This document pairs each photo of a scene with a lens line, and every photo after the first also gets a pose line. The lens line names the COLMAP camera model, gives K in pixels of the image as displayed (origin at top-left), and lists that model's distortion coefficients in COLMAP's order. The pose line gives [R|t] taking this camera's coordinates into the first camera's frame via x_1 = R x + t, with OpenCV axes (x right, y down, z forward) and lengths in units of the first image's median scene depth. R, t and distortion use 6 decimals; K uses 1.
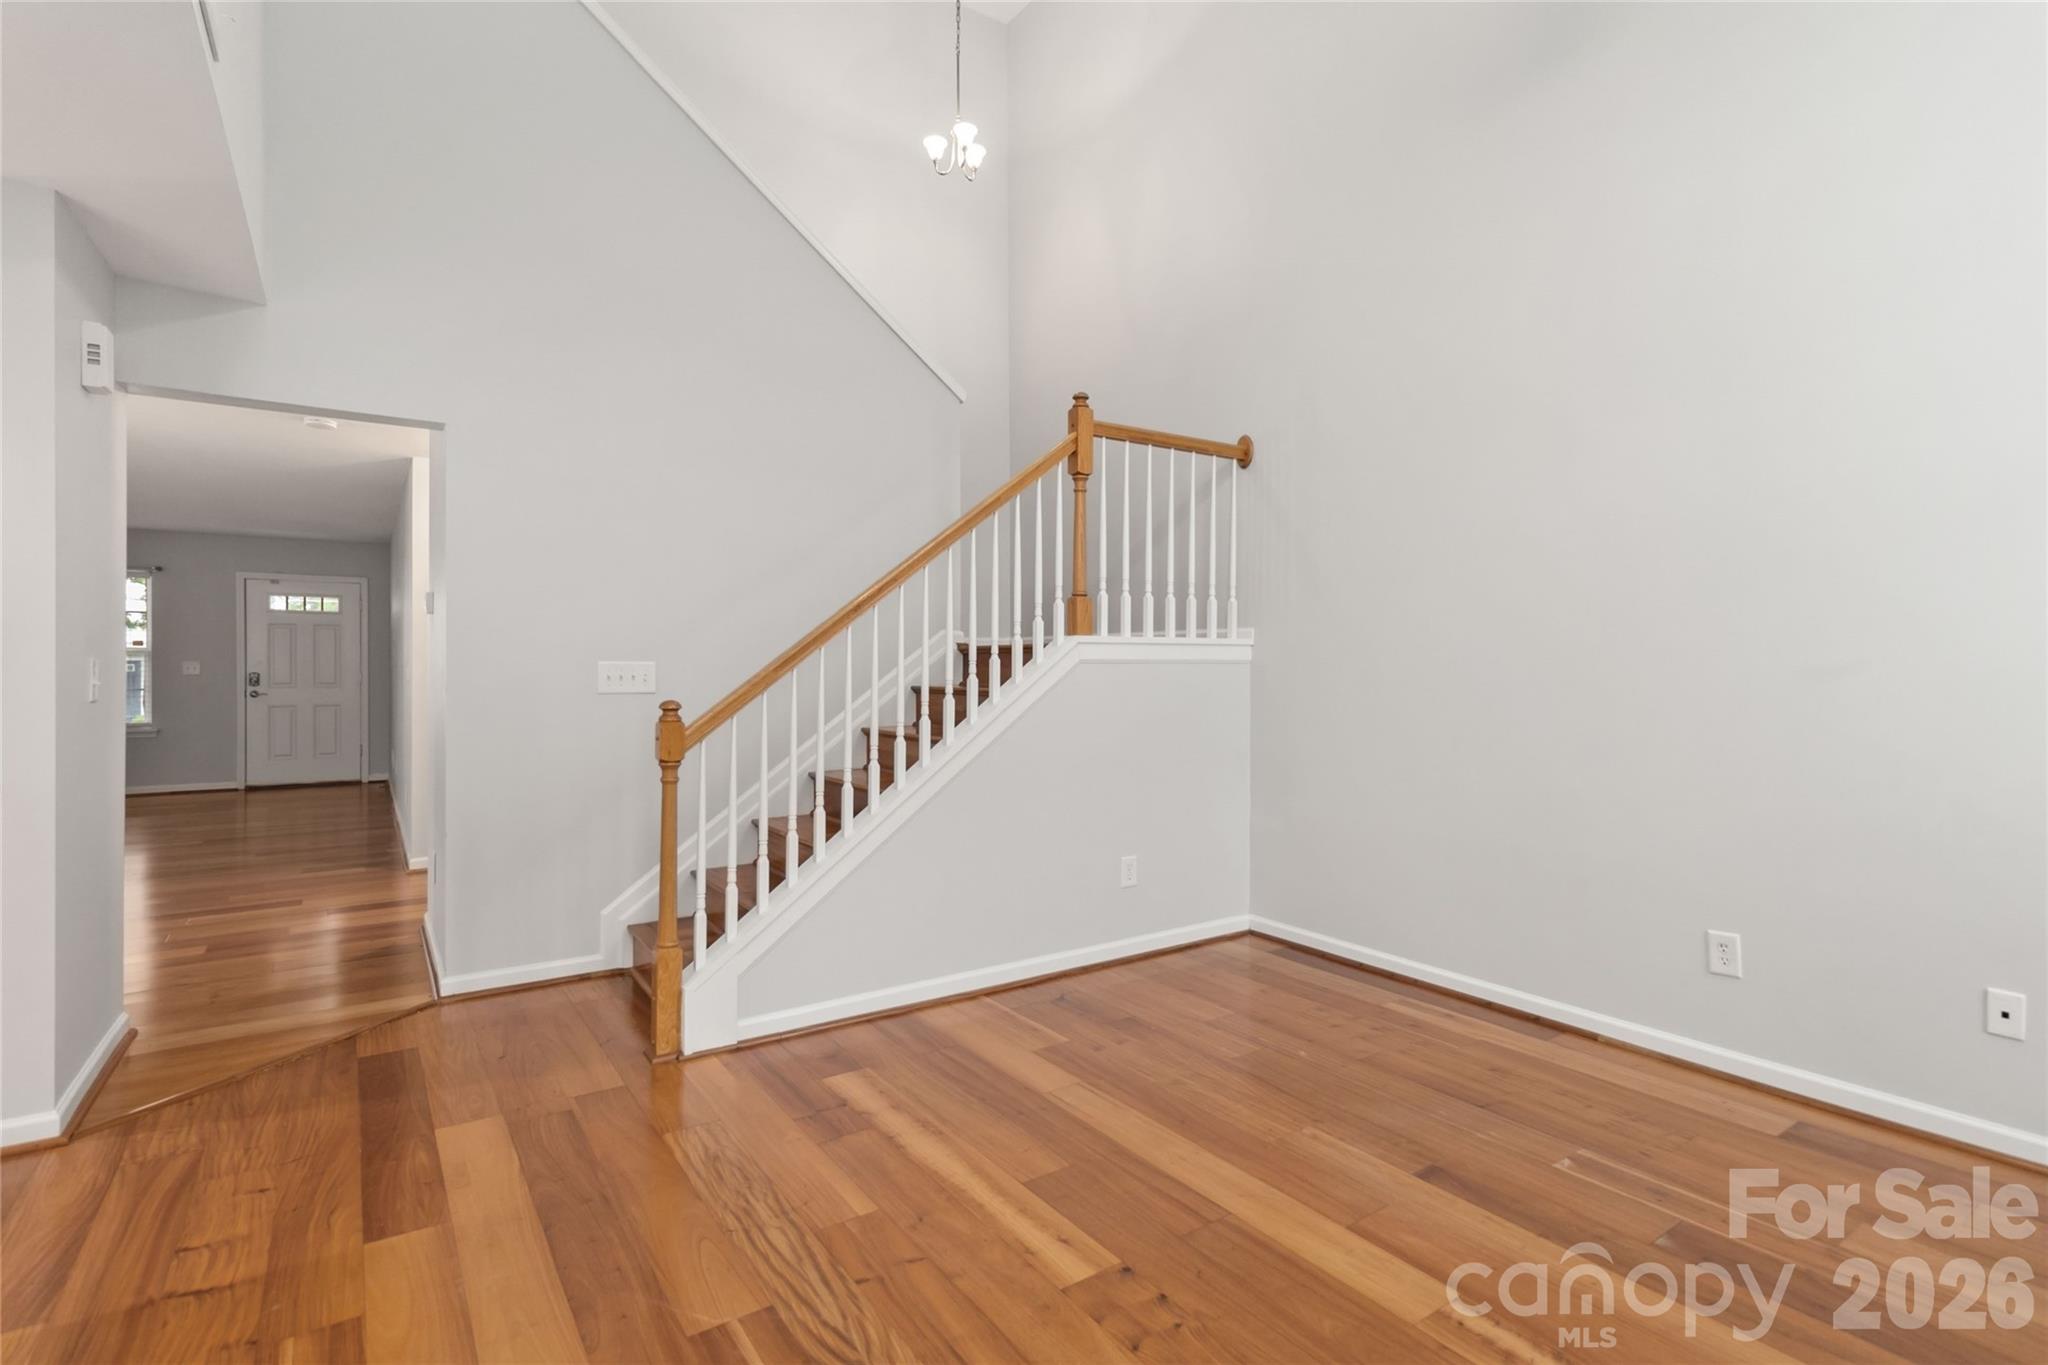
lens RADIAL K [[973.5, 0, 1034.0], [0, 973.5, 674.6], [0, 0, 1]] dist [0.003076, -0.000580]
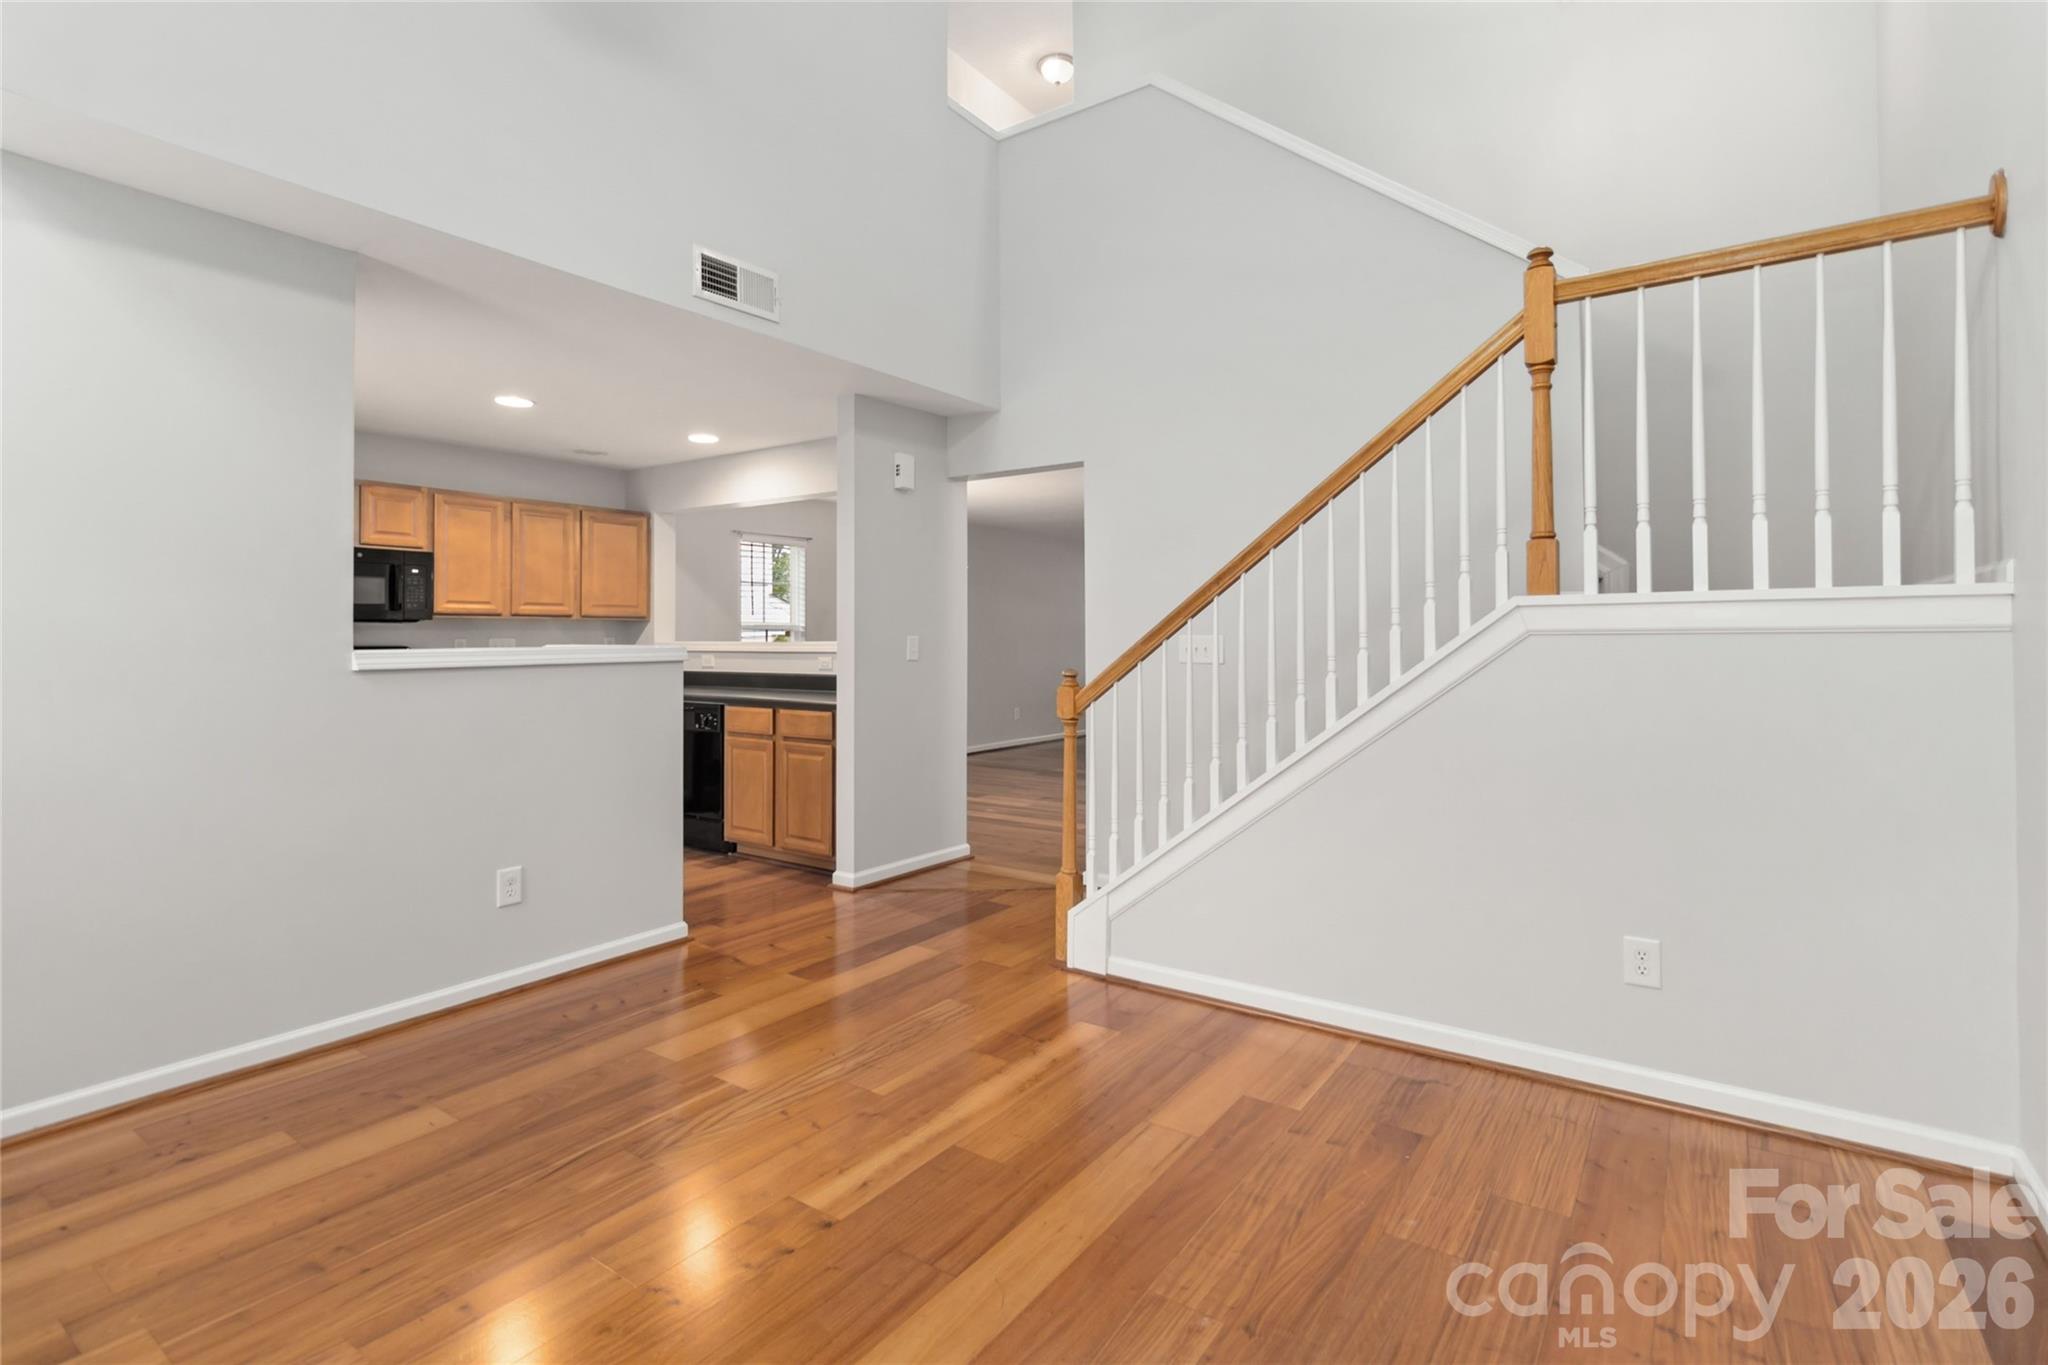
lens RADIAL K [[973.5, 0, 1048.7], [0, 973.5, 638.6], [0, 0, 1]] dist [0.003076, -0.000580]
pose [[0.351281, -0.001737, -0.936268, 0.582966], [0.000018, 0.999998, -0.001849, -0.008543], [0.936270, 0.000633, 0.351281, 0.429154]]
